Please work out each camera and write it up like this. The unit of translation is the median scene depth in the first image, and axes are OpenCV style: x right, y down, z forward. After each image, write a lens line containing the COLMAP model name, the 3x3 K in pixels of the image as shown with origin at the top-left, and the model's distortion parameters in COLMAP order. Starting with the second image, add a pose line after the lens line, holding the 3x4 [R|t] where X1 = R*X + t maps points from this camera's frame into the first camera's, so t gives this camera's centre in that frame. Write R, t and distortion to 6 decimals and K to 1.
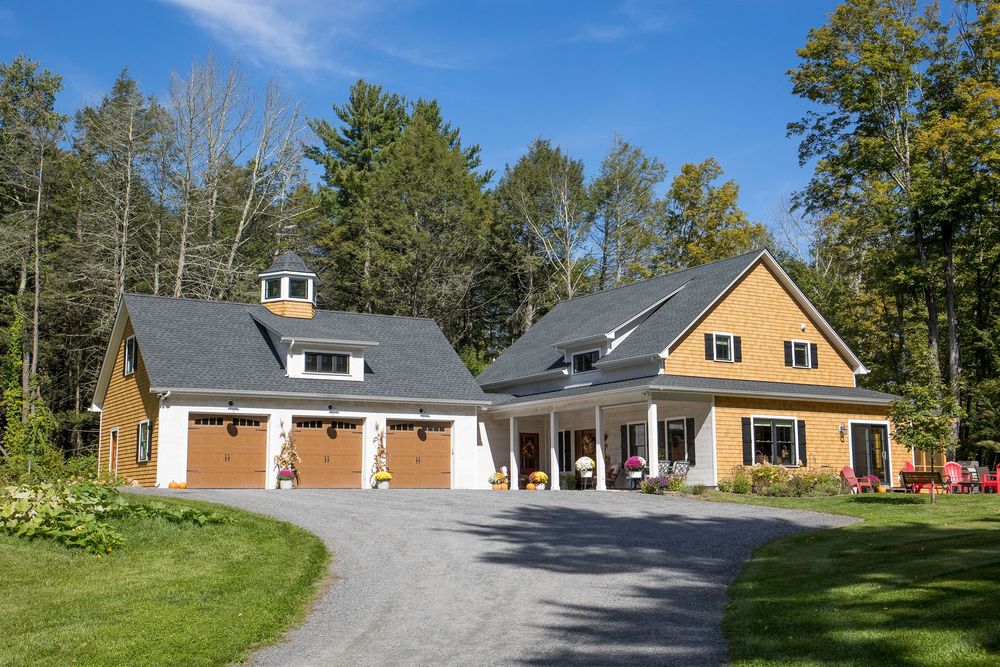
lens RADIAL K [[1142.0, 0, 484.3], [0, 1142.0, 334.8], [0, 0, 1]] dist [0.003831, 0.064181]
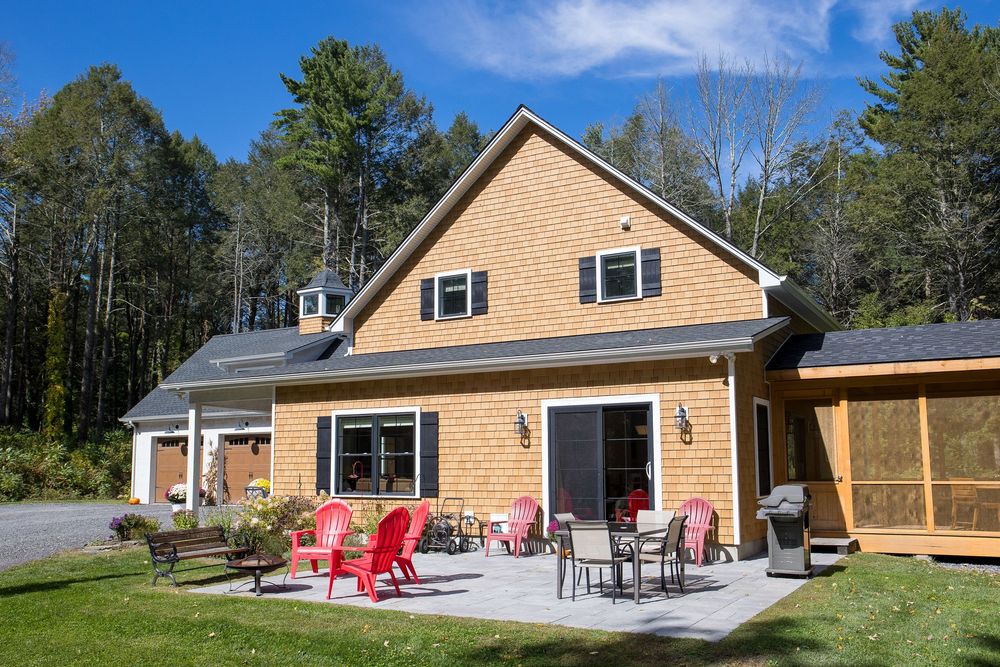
lens RADIAL K [[877.7, 0, 498.3], [0, 877.7, 369.6], [0, 0, 1]] dist [-0.069248, 0.089911]
pose [[0.502152, -0.097864, -0.859224, 0.607497], [0.132706, 0.990528, -0.035263, 0.068701], [0.854536, -0.096317, 0.510383, 0.760998]]
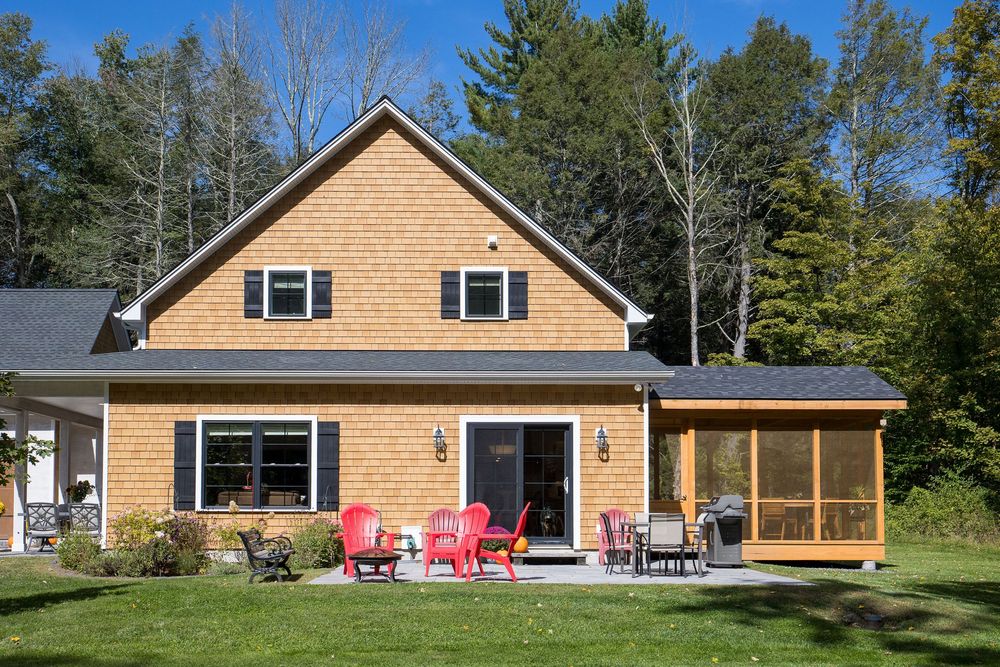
lens RADIAL K [[1219.8, 0, 469.6], [0, 1219.8, 463.3], [0, 0, 1]] dist [0.026322, 0.024790]
pose [[0.868905, -0.017131, -0.494682, 0.562439], [0.068567, 0.993931, 0.086016, 0.046859], [0.490206, -0.108659, 0.864807, 0.514668]]
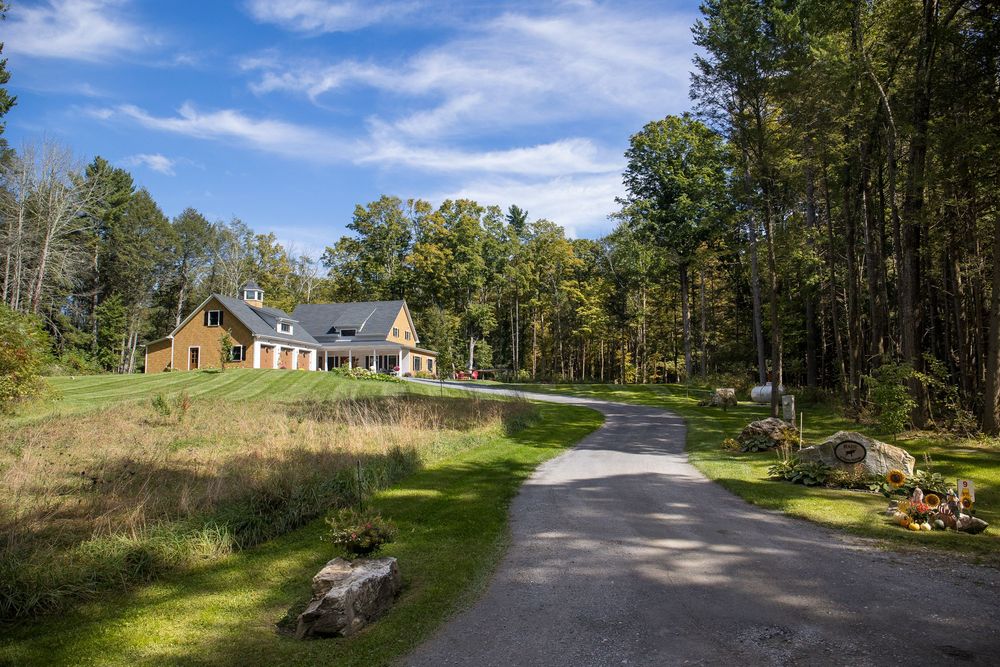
lens RADIAL K [[699.0, 0, 492.9], [0, 699.0, 335.0], [0, 0, 1]] dist [-0.100672, 0.077956]
pose [[0.679837, 0.069955, 0.730020, -0.962916], [-0.104183, 0.994557, 0.001716, -0.011559], [-0.725926, -0.077222, 0.683424, -0.462371]]
